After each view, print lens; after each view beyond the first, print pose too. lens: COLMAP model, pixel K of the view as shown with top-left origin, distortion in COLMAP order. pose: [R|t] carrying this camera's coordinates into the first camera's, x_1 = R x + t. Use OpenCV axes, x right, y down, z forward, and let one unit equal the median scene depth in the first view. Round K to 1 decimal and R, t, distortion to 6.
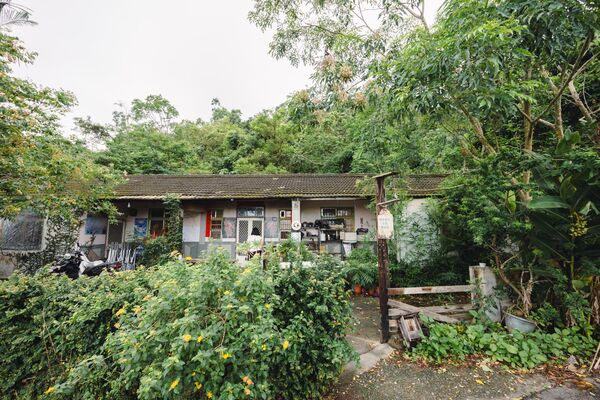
lens RADIAL K [[232.1, 0, 300.0], [0, 232.1, 200.0], [0, 0, 1]] dist [-0.001959, -0.000343]
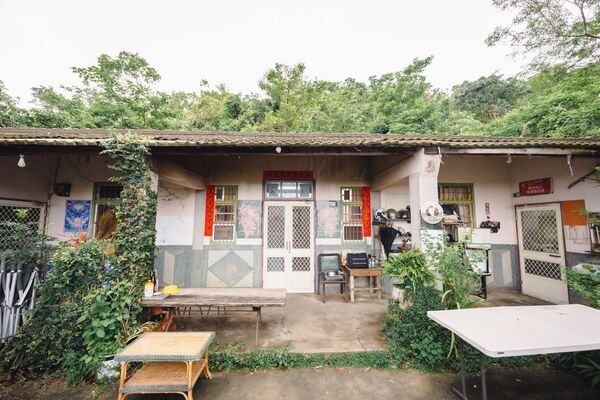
lens RADIAL K [[232.1, 0, 300.0], [0, 232.1, 200.0], [0, 0, 1]] dist [-0.001959, -0.000343]
pose [[0.998722, 0.010340, 0.049476, -0.224170], [-0.011536, 0.999647, 0.023939, 0.063583], [-0.049211, -0.024479, 0.998488, 0.478791]]
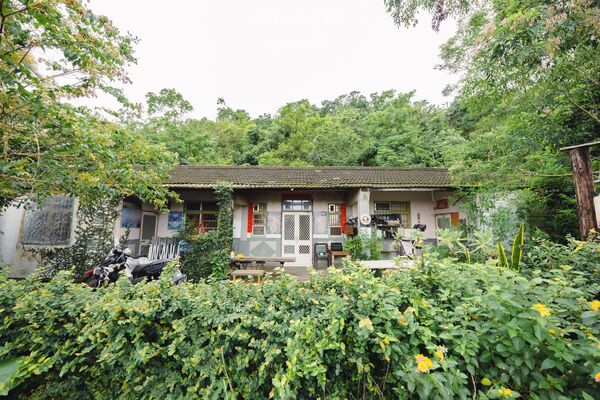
lens RADIAL K [[226.2, 0, 300.0], [0, 226.2, 200.0], [0, 0, 1]] dist [-0.000669, -0.000012]
pose [[0.999837, 0.011168, 0.014207, -0.224754], [-0.011121, 0.999932, -0.003429, 0.033958], [-0.014244, 0.003270, 0.999893, 0.117781]]
